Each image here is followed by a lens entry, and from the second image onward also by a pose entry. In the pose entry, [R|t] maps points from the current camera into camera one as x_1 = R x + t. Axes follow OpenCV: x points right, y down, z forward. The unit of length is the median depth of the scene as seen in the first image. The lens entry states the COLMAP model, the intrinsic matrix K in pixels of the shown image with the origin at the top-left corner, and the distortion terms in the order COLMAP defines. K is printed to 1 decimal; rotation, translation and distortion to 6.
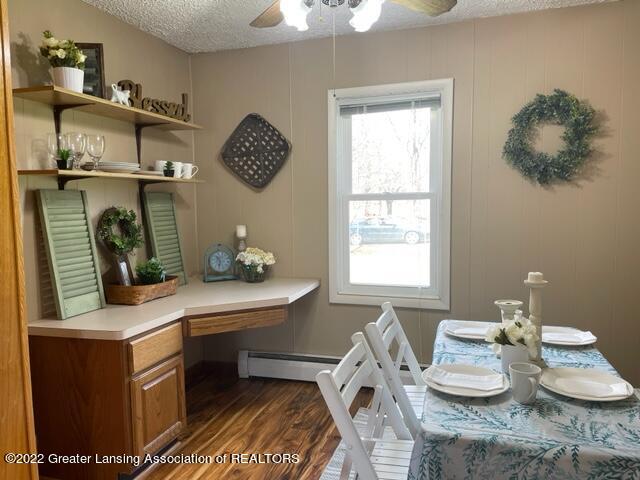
lens RADIAL K [[480.7, 0, 323.6], [0, 480.7, 239.3], [0, 0, 1]] dist [0.068995, -0.124274]
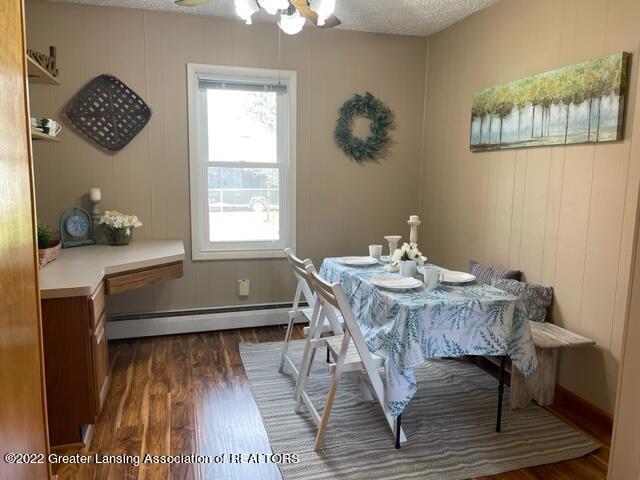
lens RADIAL K [[480.7, 0, 323.6], [0, 480.7, 239.3], [0, 0, 1]] dist [0.068995, -0.124274]
pose [[0.821697, -0.048588, 0.567850, -0.370809], [0.017021, 0.998007, 0.060764, 0.022908], [-0.569671, -0.040264, 0.820886, -0.074114]]
